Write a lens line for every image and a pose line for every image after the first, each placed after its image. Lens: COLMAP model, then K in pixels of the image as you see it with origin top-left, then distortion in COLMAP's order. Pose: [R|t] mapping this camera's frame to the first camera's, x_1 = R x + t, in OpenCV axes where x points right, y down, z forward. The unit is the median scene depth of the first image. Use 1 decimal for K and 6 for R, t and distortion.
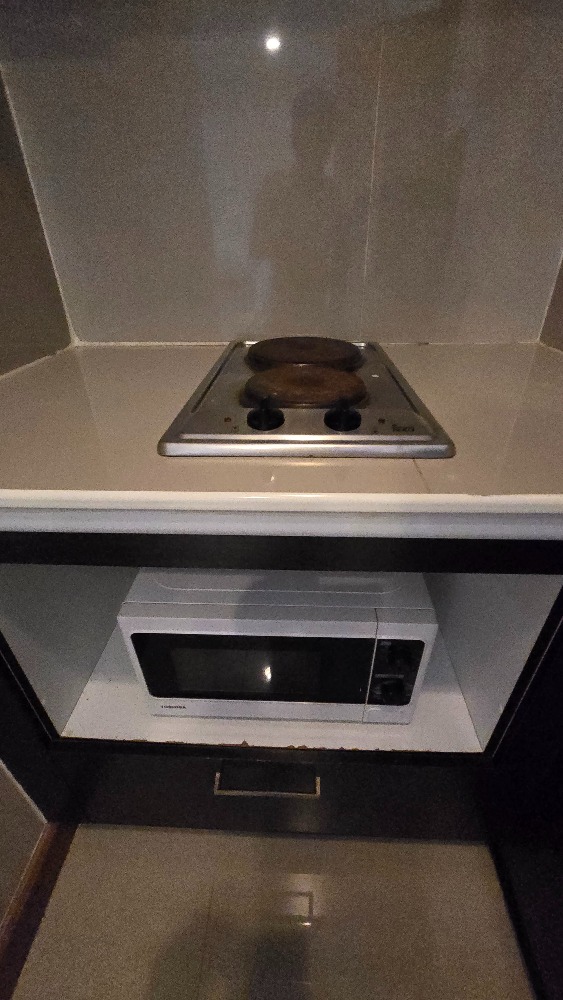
lens RADIAL K [[407.6, 0, 287.4], [0, 407.6, 498.8], [0, 0, 1]] dist [-0.004315, -0.000002]
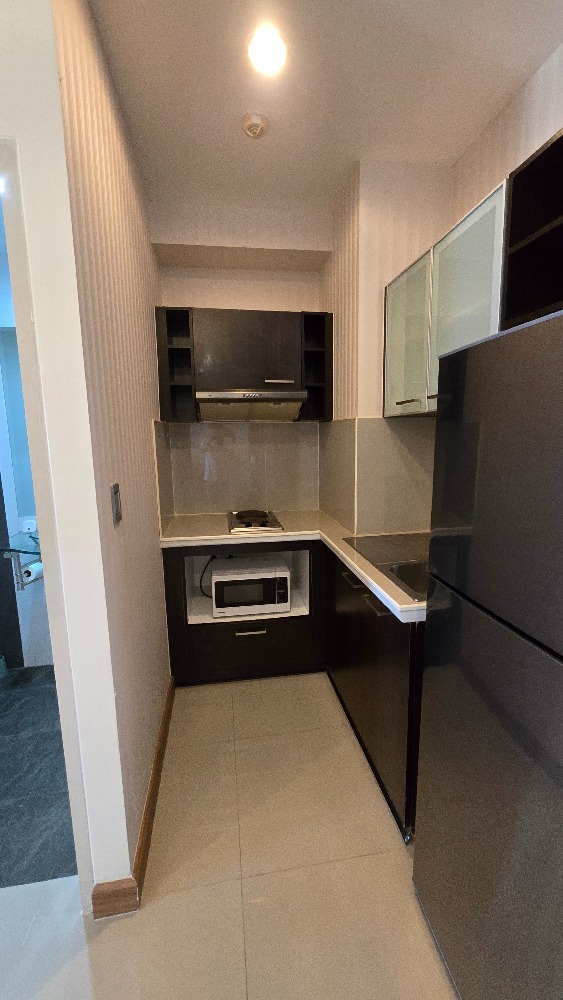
lens RADIAL K [[407.6, 0, 287.4], [0, 407.6, 498.8], [0, 0, 1]] dist [-0.004315, -0.000002]
pose [[0.979768, -0.033344, 0.197339, -0.420958], [0.108456, 0.917148, -0.383506, 1.116654], [-0.168202, 0.397150, 0.902209, -2.824286]]
